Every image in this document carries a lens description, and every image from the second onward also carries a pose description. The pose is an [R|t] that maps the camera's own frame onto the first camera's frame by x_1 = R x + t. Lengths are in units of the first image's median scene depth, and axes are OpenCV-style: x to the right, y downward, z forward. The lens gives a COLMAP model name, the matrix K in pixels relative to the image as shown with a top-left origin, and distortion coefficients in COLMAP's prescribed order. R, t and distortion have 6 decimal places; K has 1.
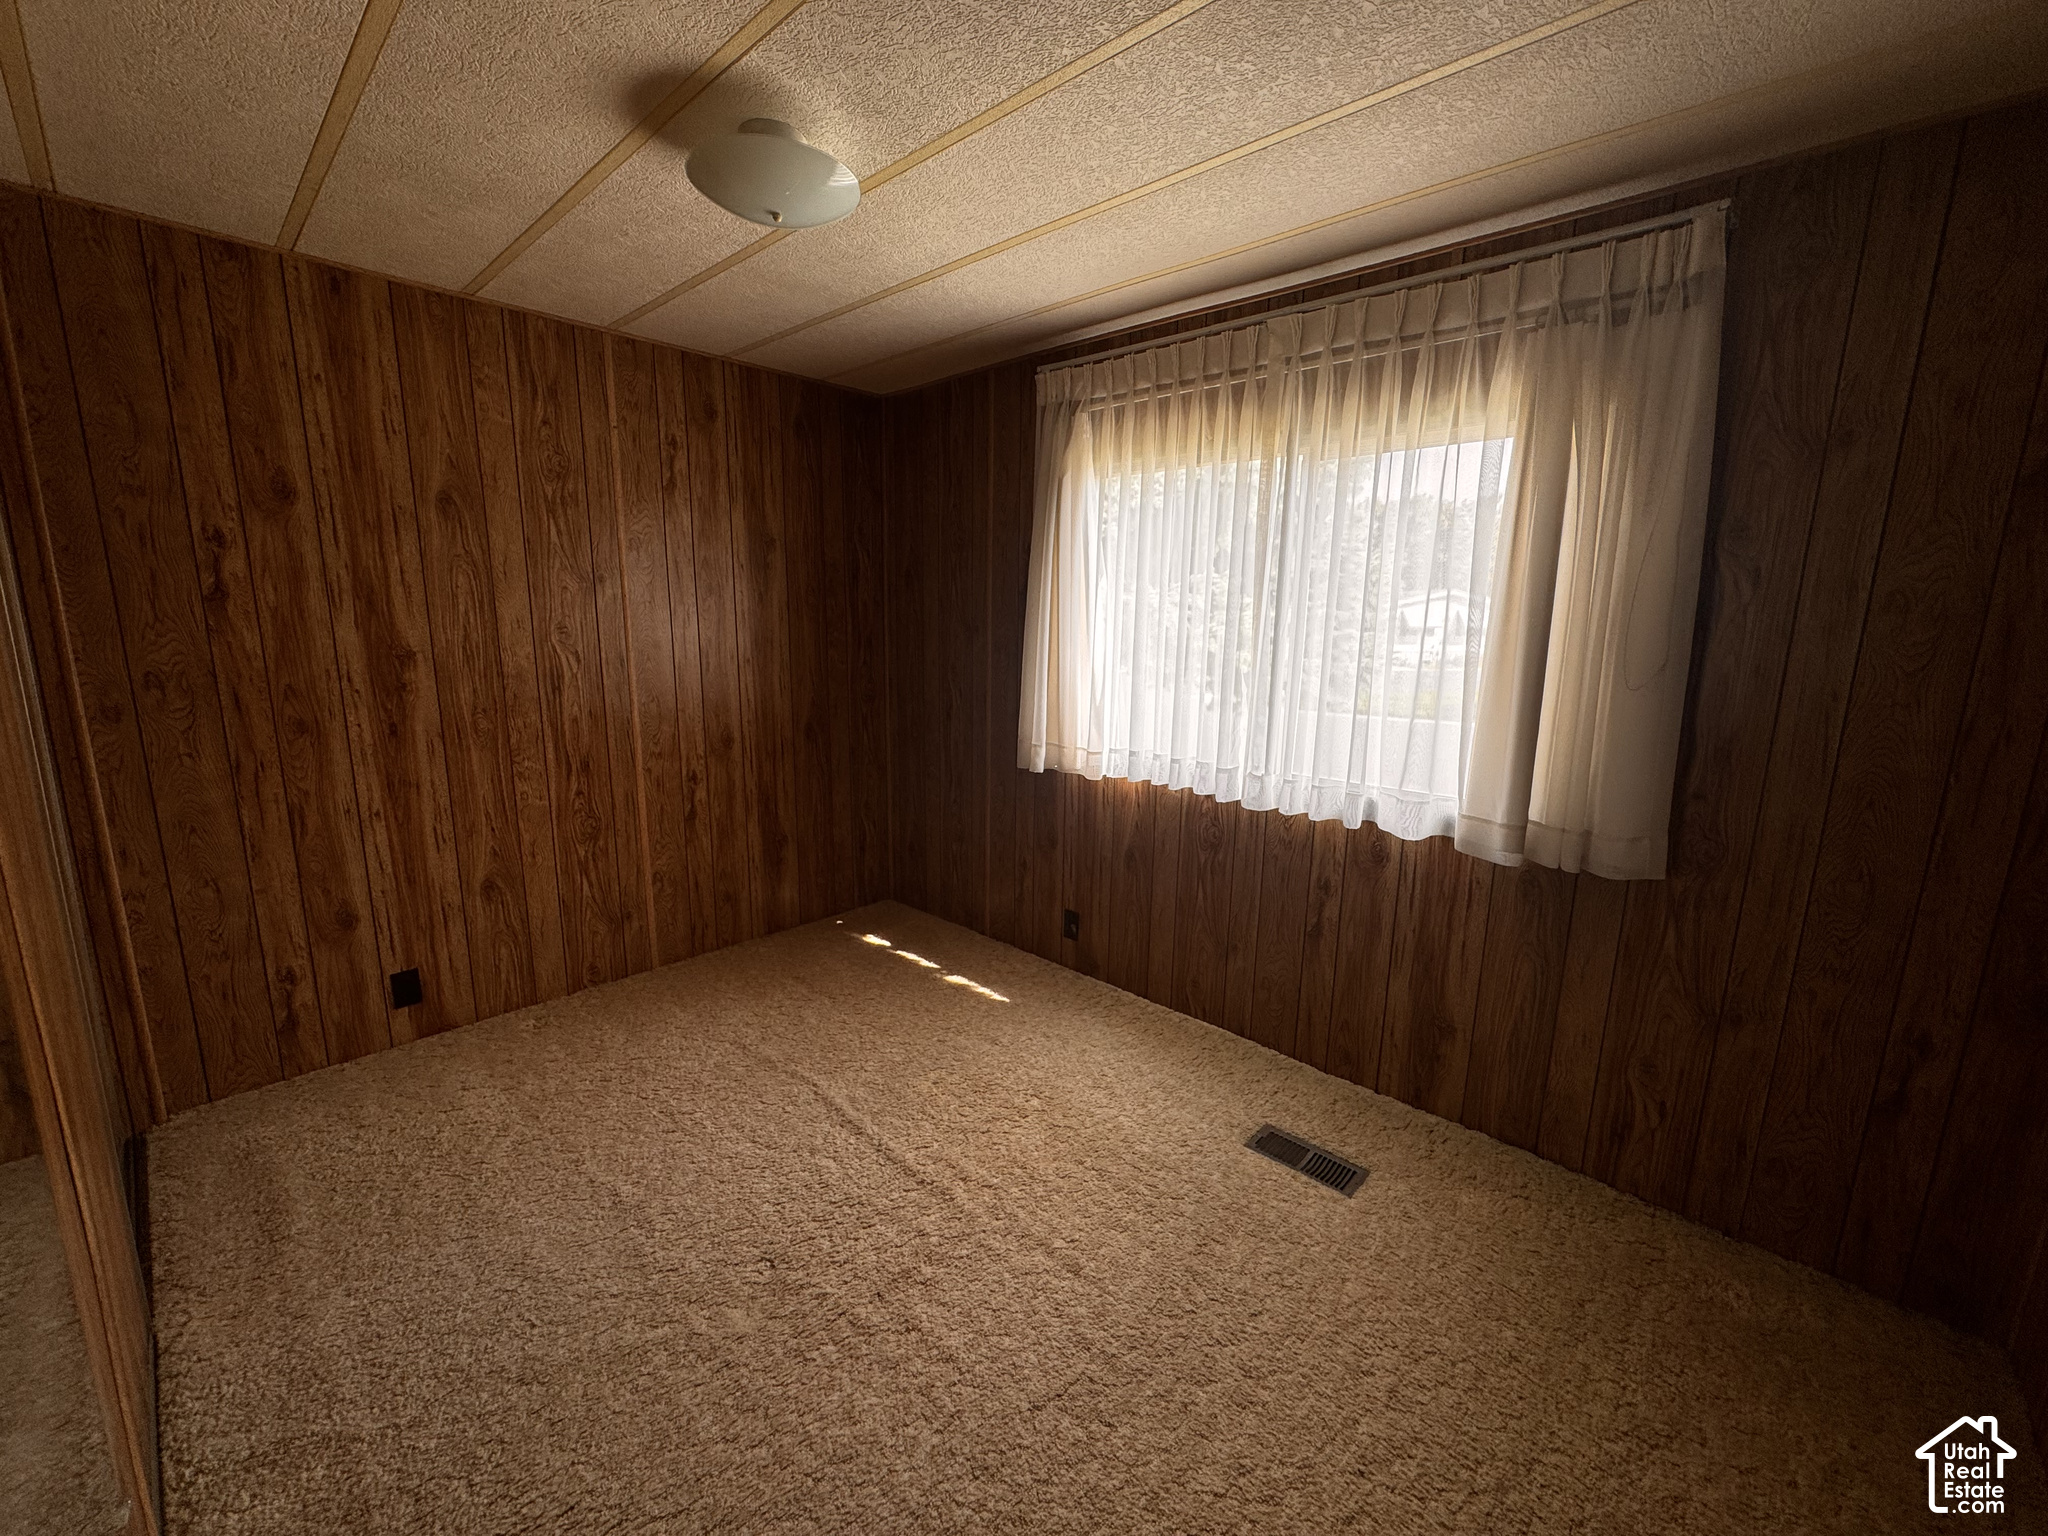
lens RADIAL K [[818.9, 0, 1022.3], [0, 818.9, 767.9], [0, 0, 1]] dist [-0.001423, -0.000499]
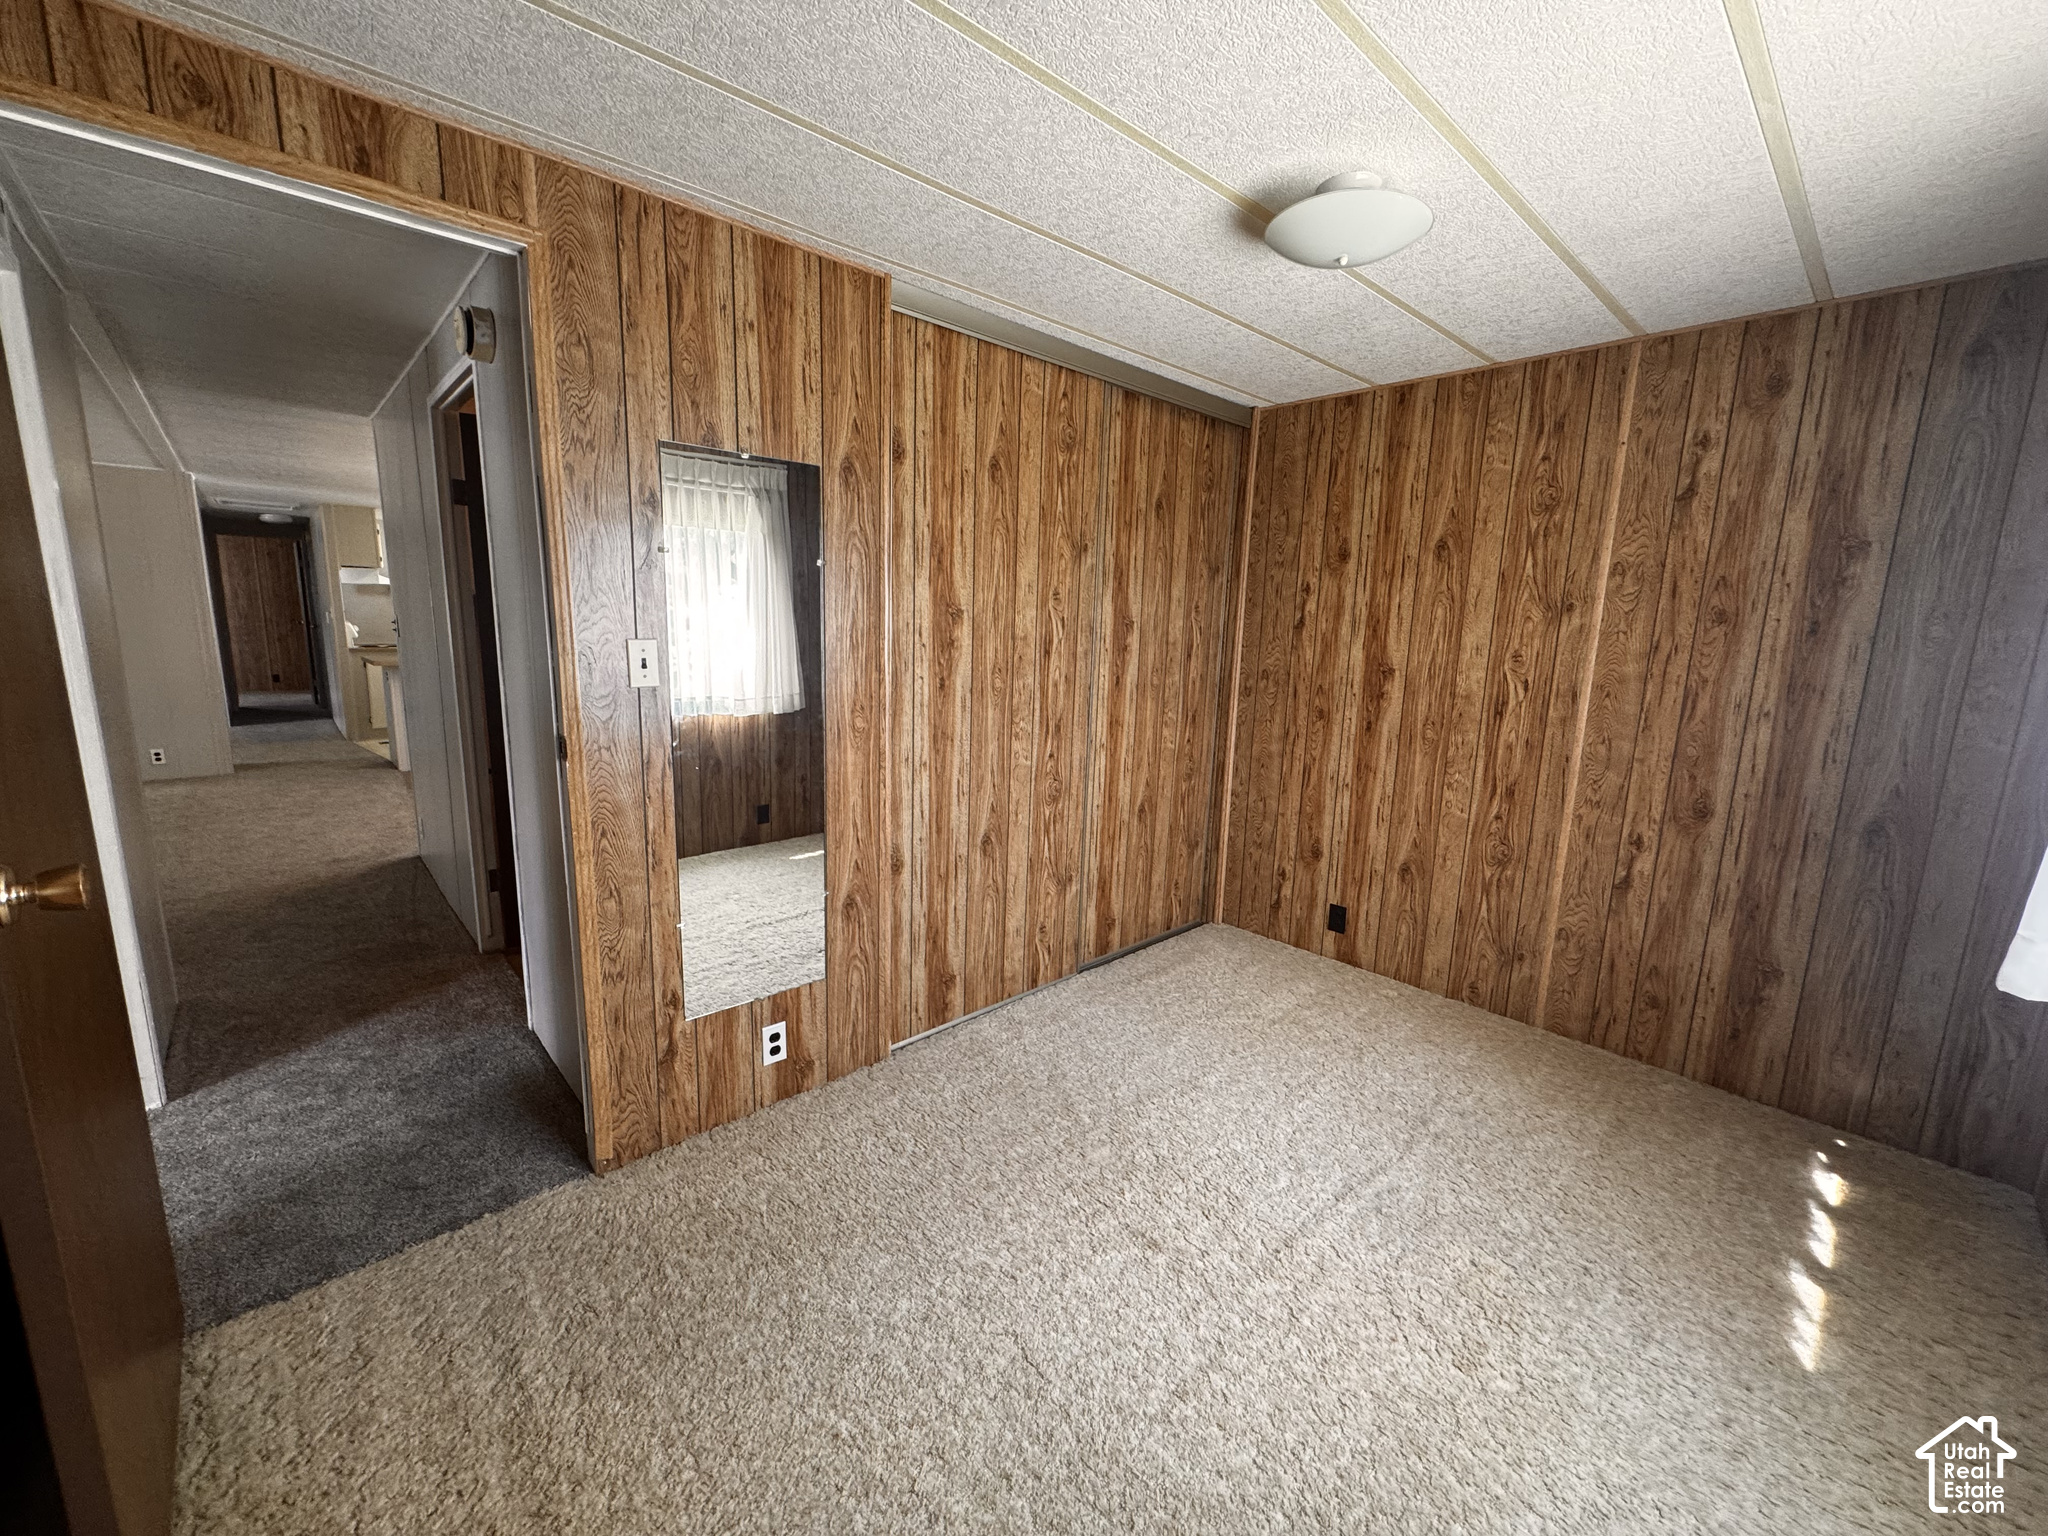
lens RADIAL K [[818.9, 0, 1022.3], [0, 818.9, 767.9], [0, 0, 1]] dist [-0.001423, -0.000499]
pose [[-0.072850, 0.161879, -0.984118, 0.552760], [-0.213560, 0.961321, 0.173938, -0.088097], [0.974210, 0.222840, -0.035461, 0.491334]]
